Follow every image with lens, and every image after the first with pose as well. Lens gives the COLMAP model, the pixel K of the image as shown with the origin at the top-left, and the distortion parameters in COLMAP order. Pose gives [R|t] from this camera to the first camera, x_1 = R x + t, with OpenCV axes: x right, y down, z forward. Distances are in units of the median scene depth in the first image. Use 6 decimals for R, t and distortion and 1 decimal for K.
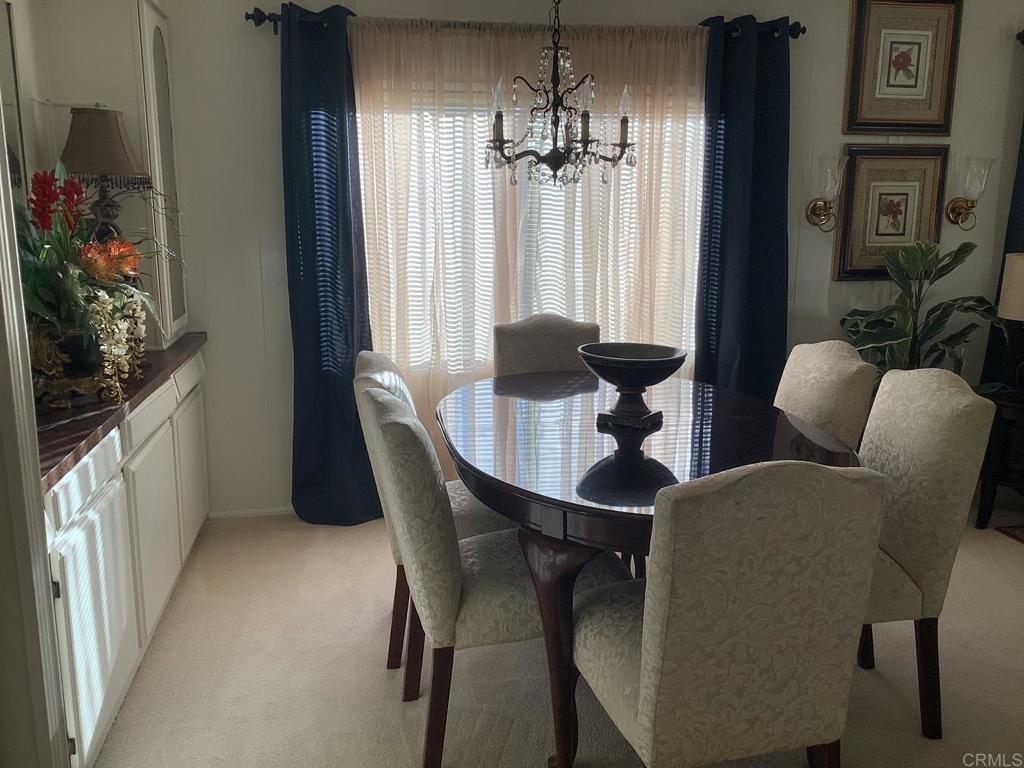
lens RADIAL K [[932.7, 0, 512.0], [0, 932.7, 384.0], [0, 0, 1]] dist [0.098994, -0.172396]
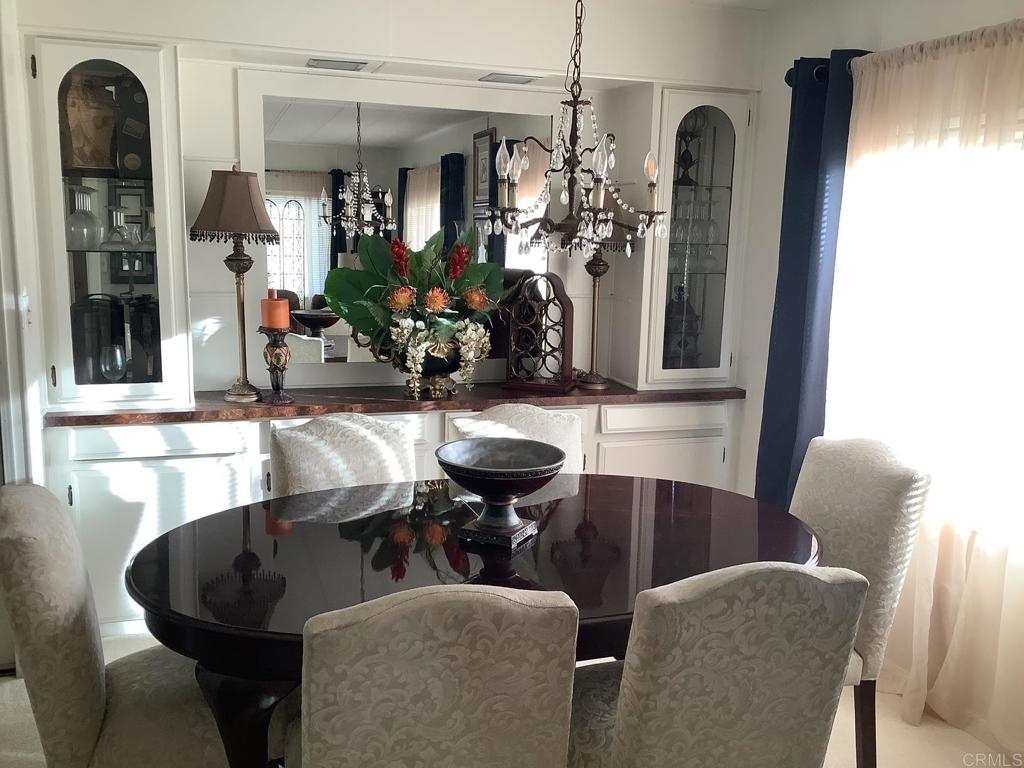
lens RADIAL K [[916.3, 0, 512.0], [0, 916.3, 384.0], [0, 0, 1]] dist [0.076388, -0.153810]
pose [[0.143855, 0.167957, -0.975242, 0.575823], [-0.215905, 0.967078, 0.134703, -0.131098], [0.965759, 0.191182, 0.175381, 0.535022]]
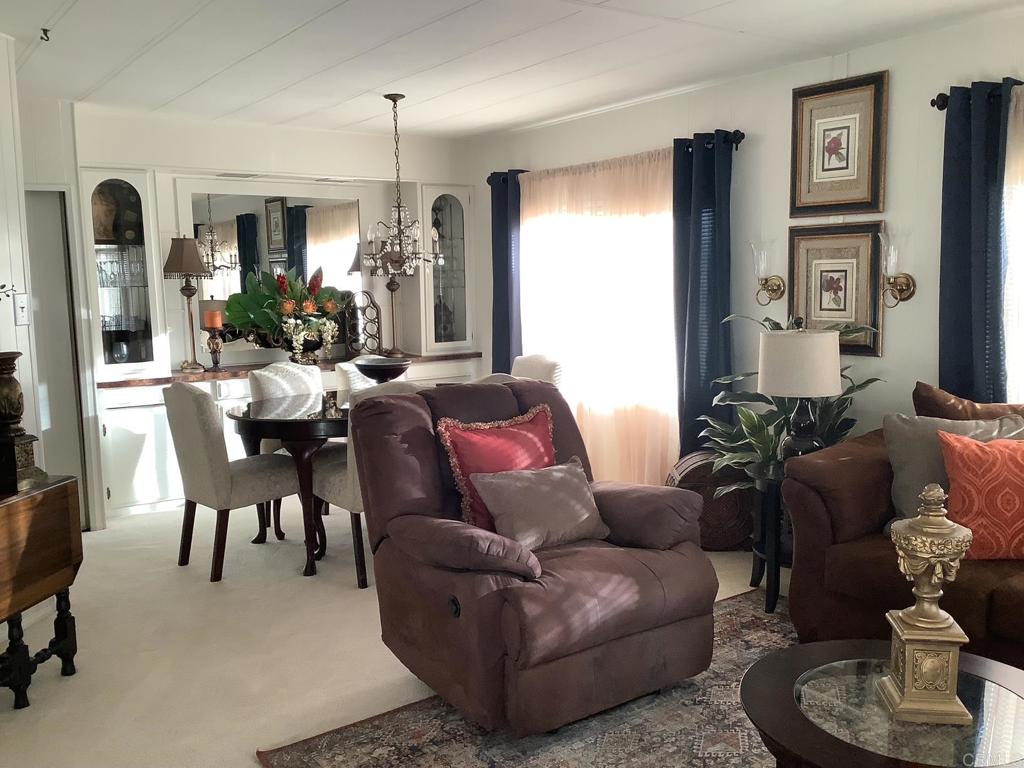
lens RADIAL K [[932.7, 0, 512.0], [0, 932.7, 384.0], [0, 0, 1]] dist [0.098994, -0.172396]
pose [[0.428310, 0.098685, -0.898227, 1.221768], [-0.157078, 0.987016, 0.033539, -0.059547], [0.889875, 0.126727, 0.438250, 0.255668]]
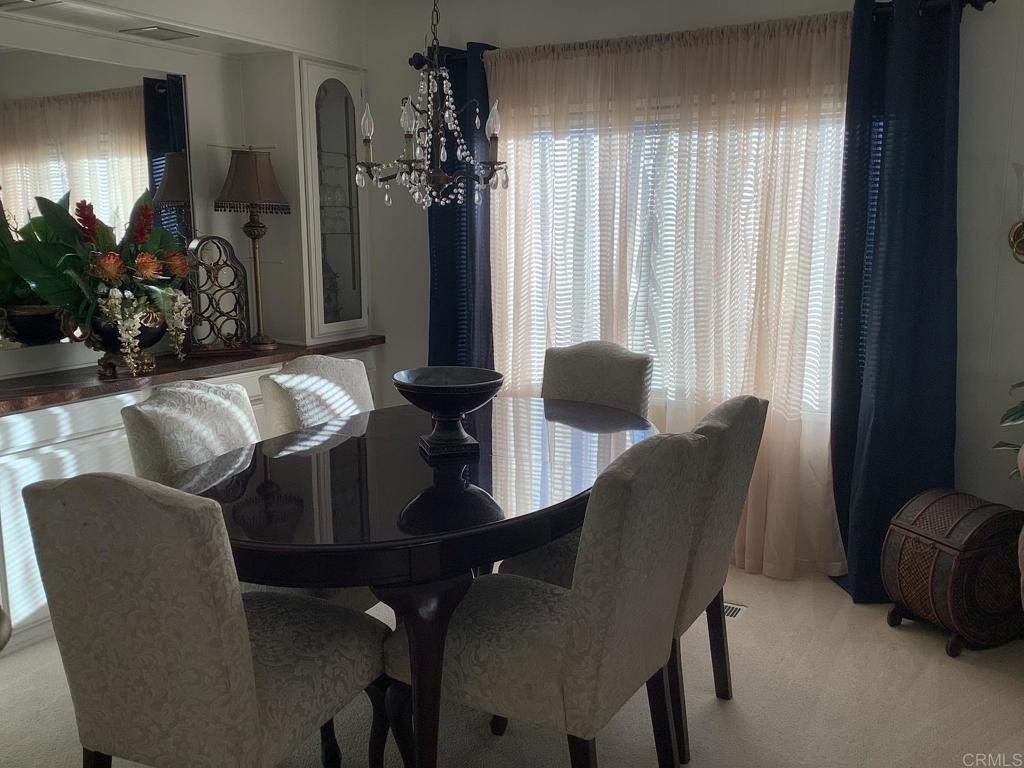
lens RADIAL K [[932.7, 0, 512.0], [0, 932.7, 384.0], [0, 0, 1]] dist [0.098994, -0.172396]
pose [[0.781098, 0.106603, -0.615242, 0.483038], [-0.121414, 0.992442, 0.017816, -0.032964], [0.612491, 0.060783, 0.788137, 0.176004]]
